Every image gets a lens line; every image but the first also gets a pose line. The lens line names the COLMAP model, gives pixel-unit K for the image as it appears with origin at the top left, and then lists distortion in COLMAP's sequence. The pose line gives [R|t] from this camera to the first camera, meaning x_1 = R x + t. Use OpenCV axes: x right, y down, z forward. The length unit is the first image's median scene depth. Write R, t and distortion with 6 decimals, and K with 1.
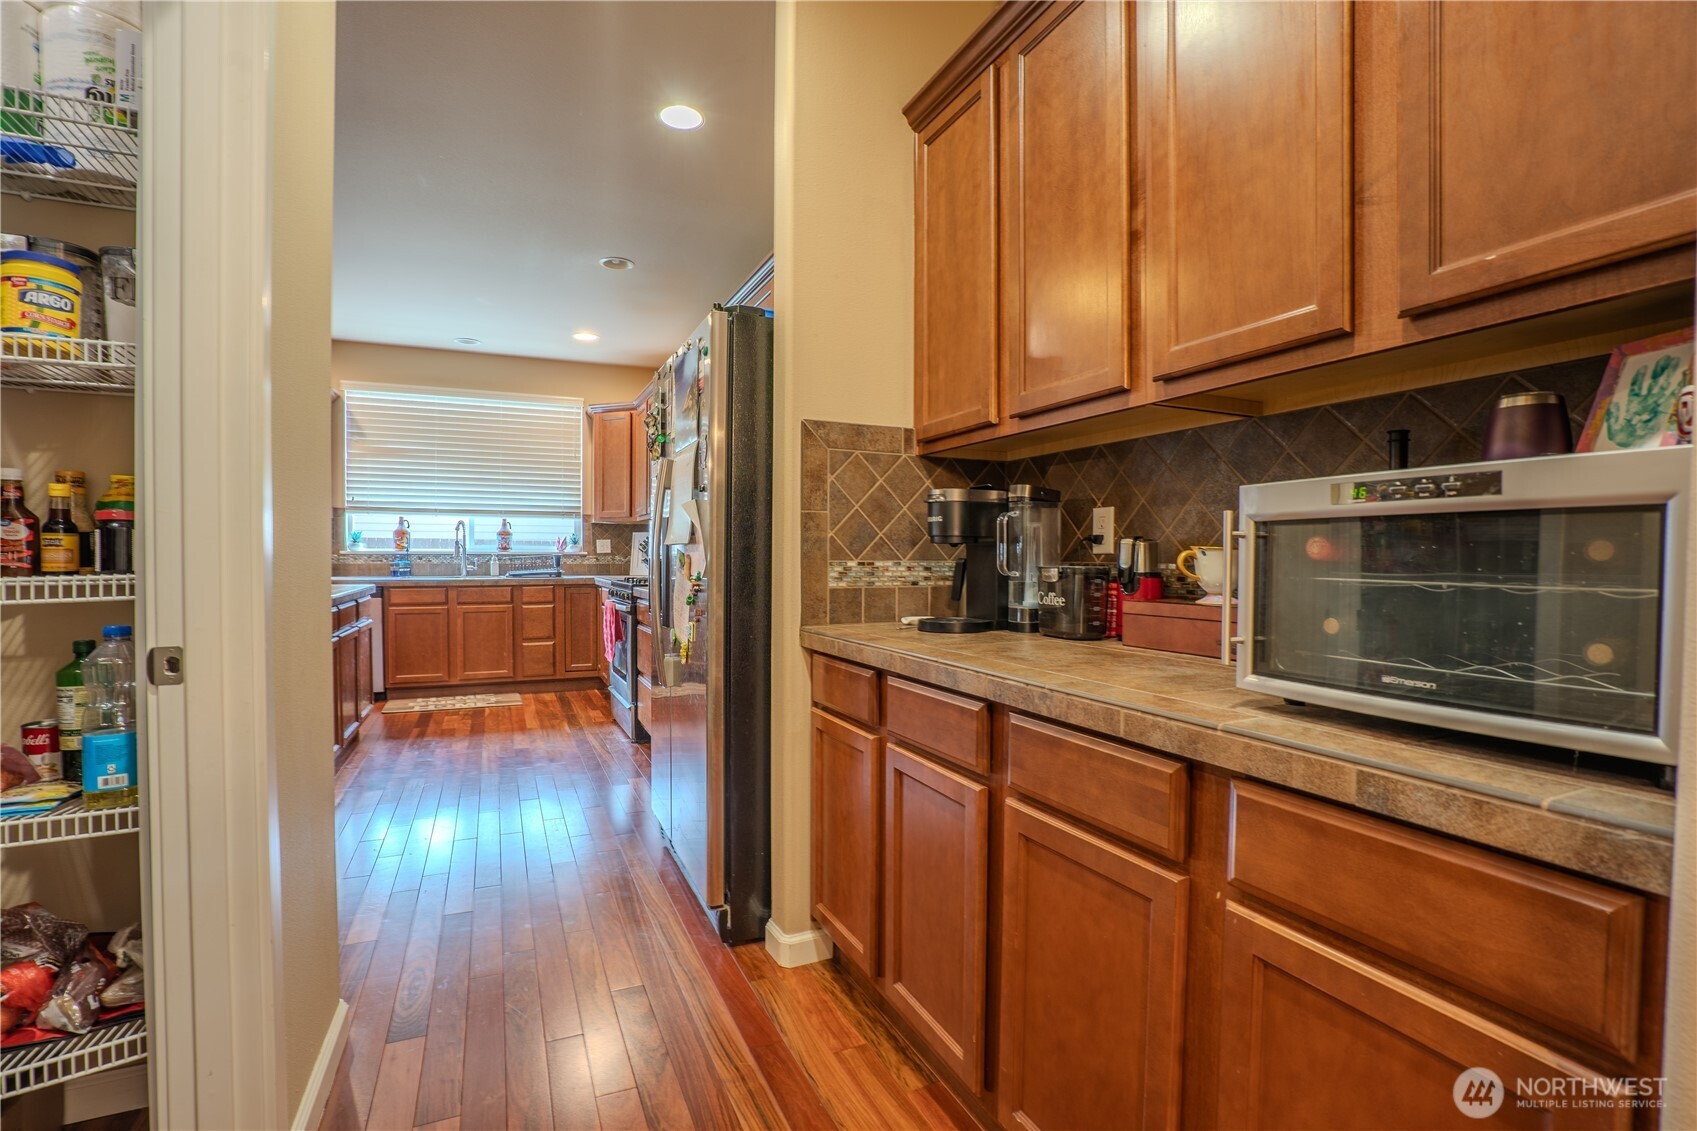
lens RADIAL K [[781.2, 0, 838.8], [0, 781.2, 578.5], [0, 0, 1]] dist [-0.051103, 0.010641]
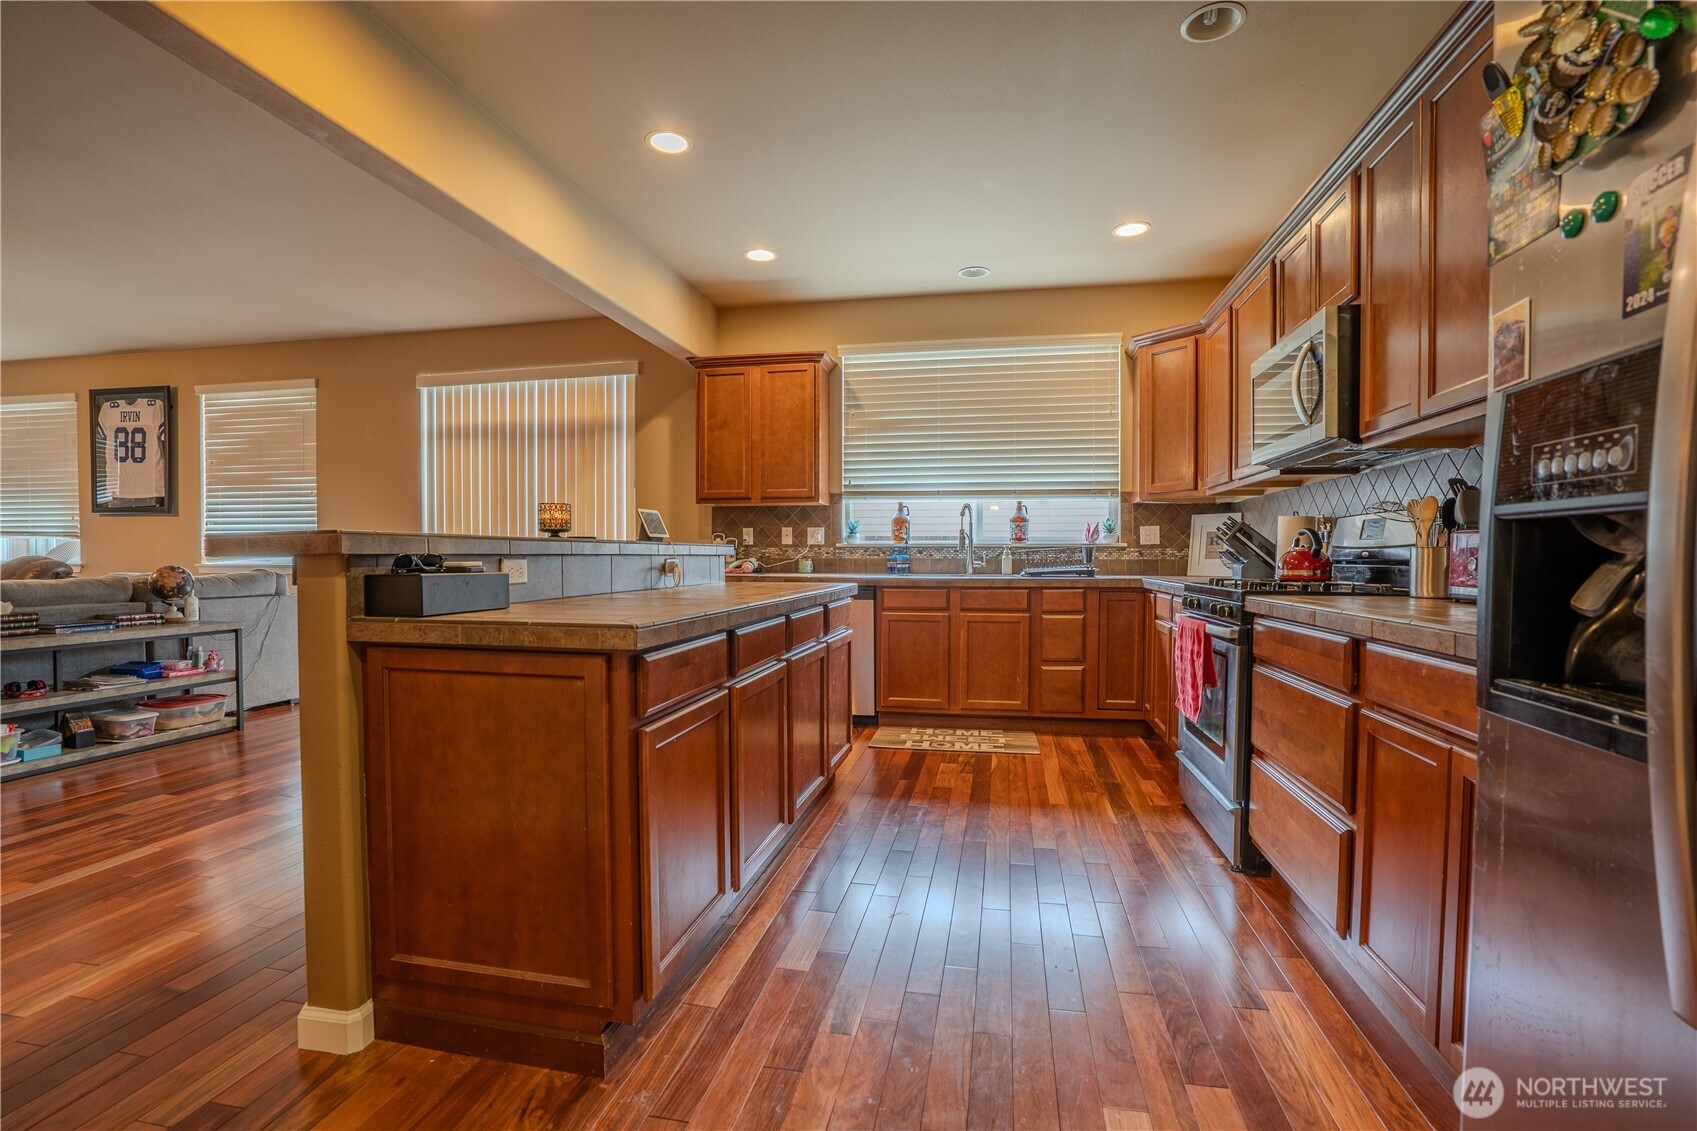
lens RADIAL K [[781.2, 0, 852.3], [0, 781.2, 572.9], [0, 0, 1]] dist [-0.051103, 0.010641]
pose [[0.820143, 0.008231, -0.572100, -0.134642], [-0.014036, 0.999885, -0.005736, 0.001689], [0.571987, 0.012734, 0.820164, 0.292619]]
